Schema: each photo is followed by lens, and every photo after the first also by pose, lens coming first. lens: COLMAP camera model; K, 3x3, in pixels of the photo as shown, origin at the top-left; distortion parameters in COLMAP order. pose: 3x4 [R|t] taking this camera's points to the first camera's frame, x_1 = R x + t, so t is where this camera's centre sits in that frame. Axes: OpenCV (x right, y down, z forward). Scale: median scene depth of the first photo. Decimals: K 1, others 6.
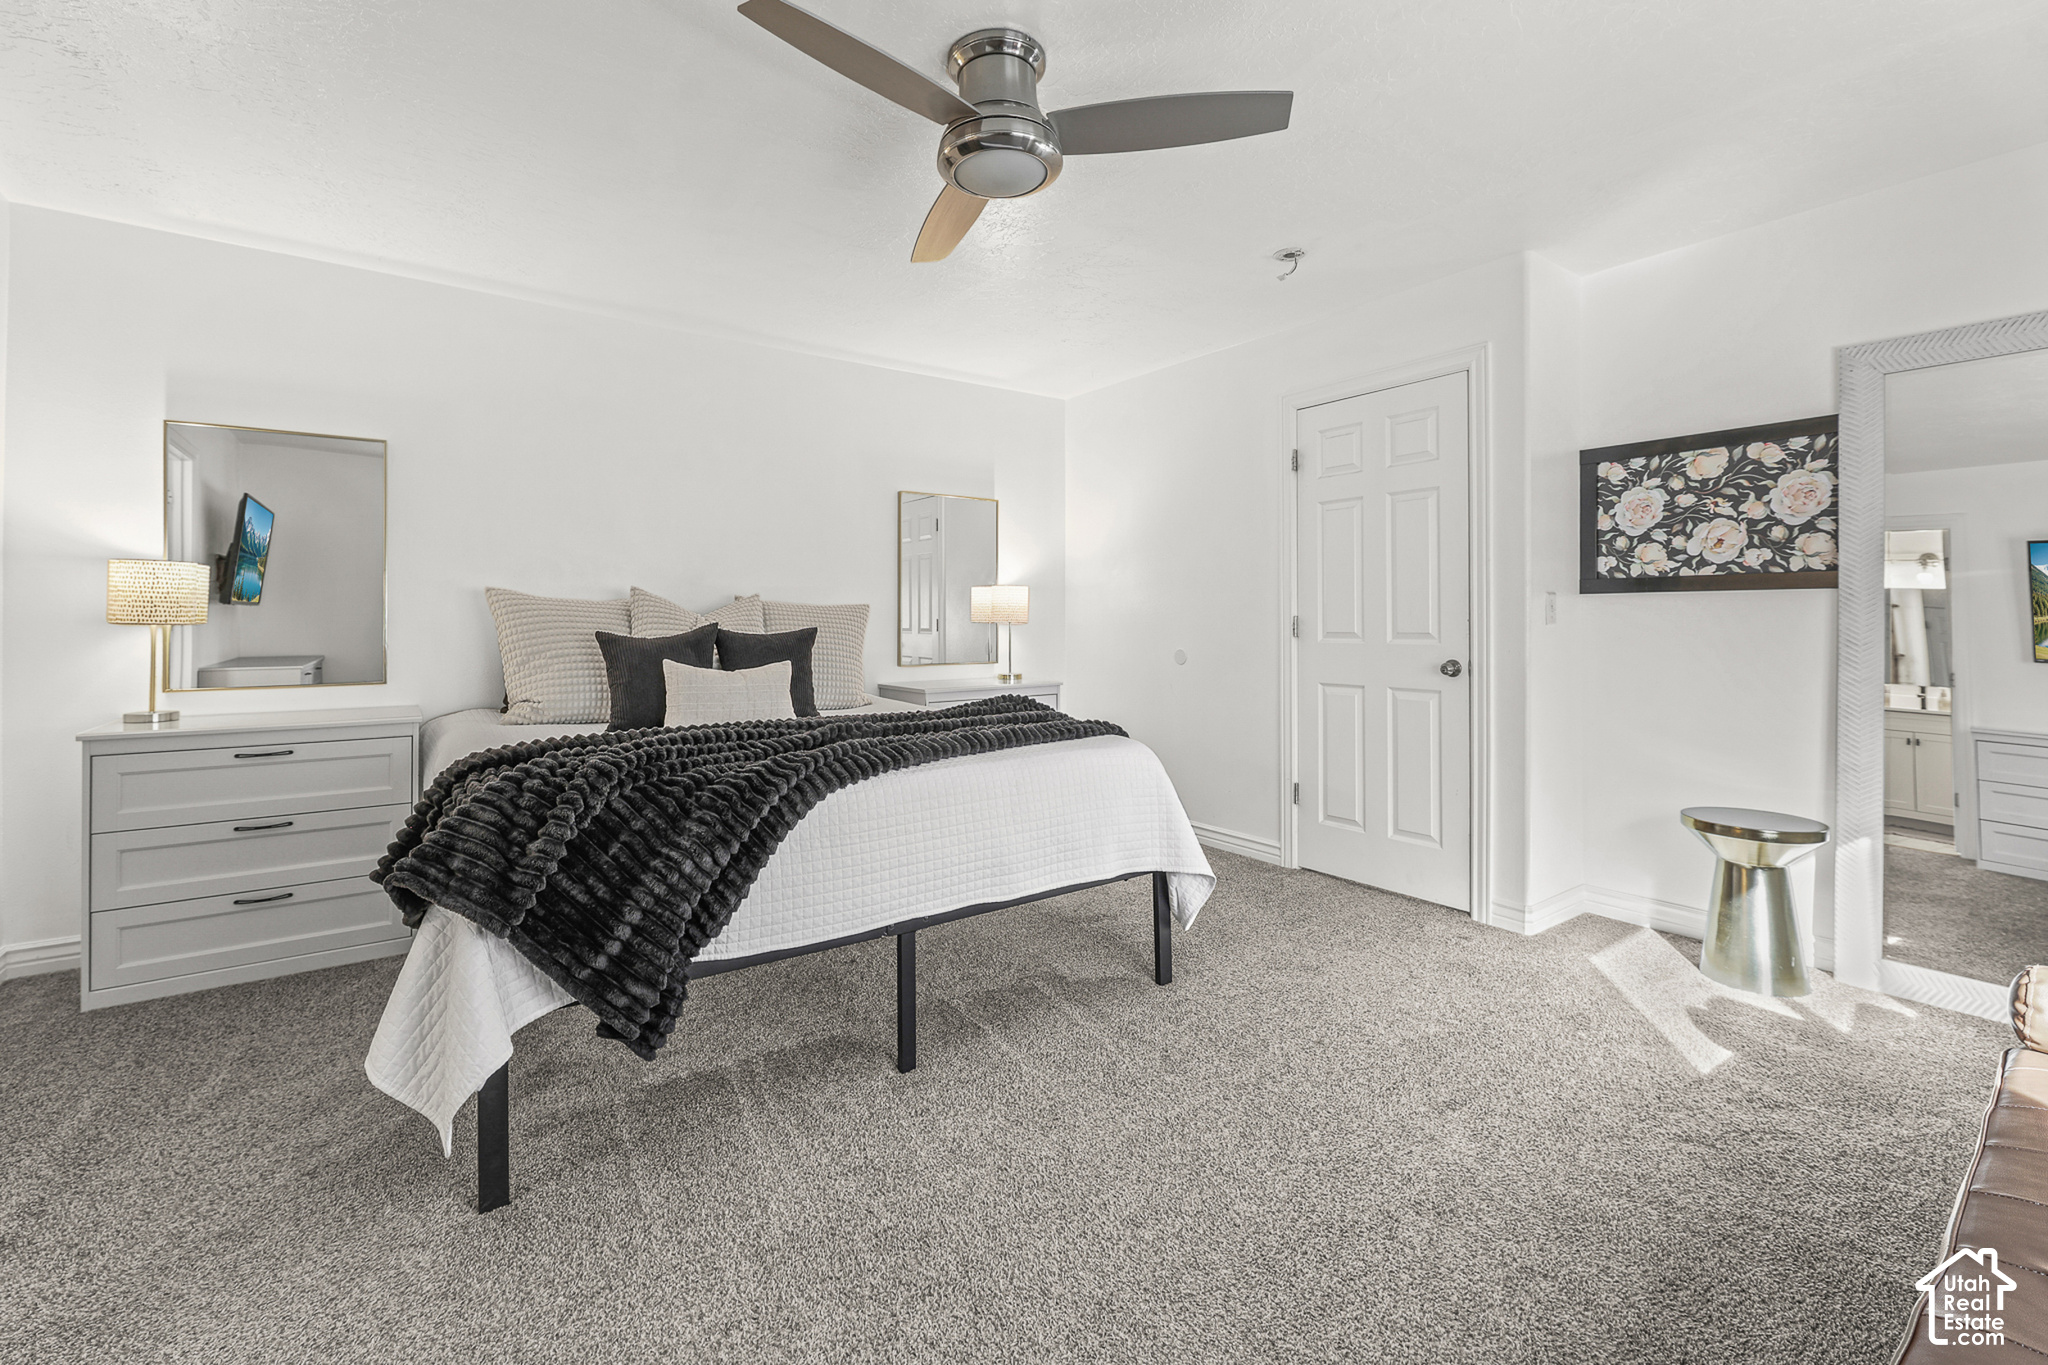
lens RADIAL K [[871.9, 0, 1028.5], [0, 871.9, 680.2], [0, 0, 1]] dist [0.020645, 0.001268]
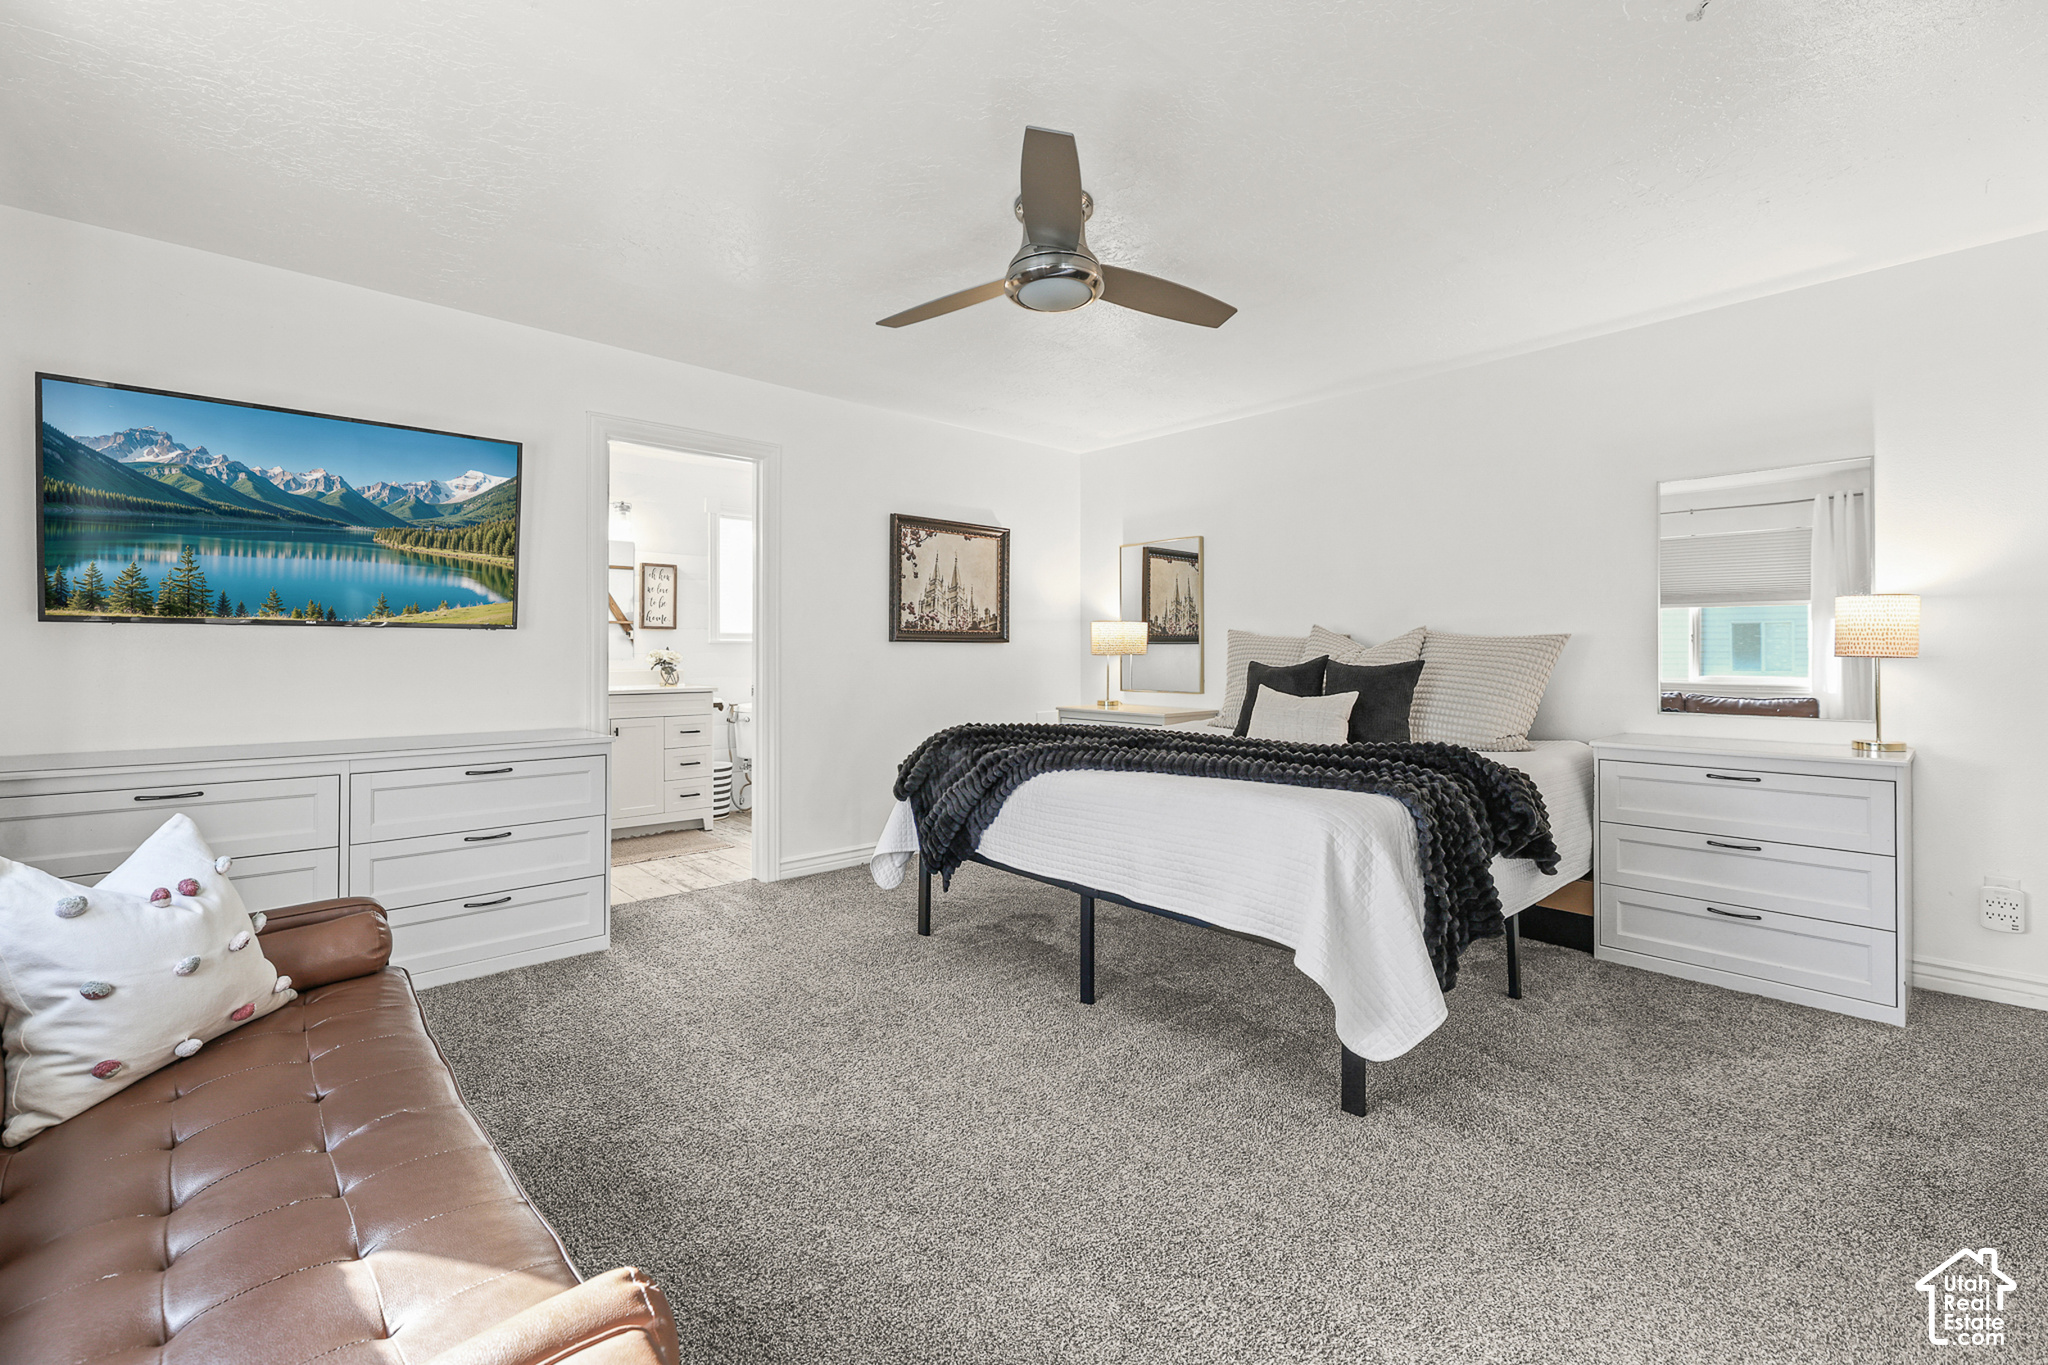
lens RADIAL K [[871.9, 0, 1017.3], [0, 871.9, 643.4], [0, 0, 1]] dist [0.020645, 0.001268]
pose [[0.132502, 0.001361, -0.991182, 1.102982], [-0.065492, 0.997826, -0.007385, -0.066454], [0.989017, 0.065893, 0.132303, 0.678709]]
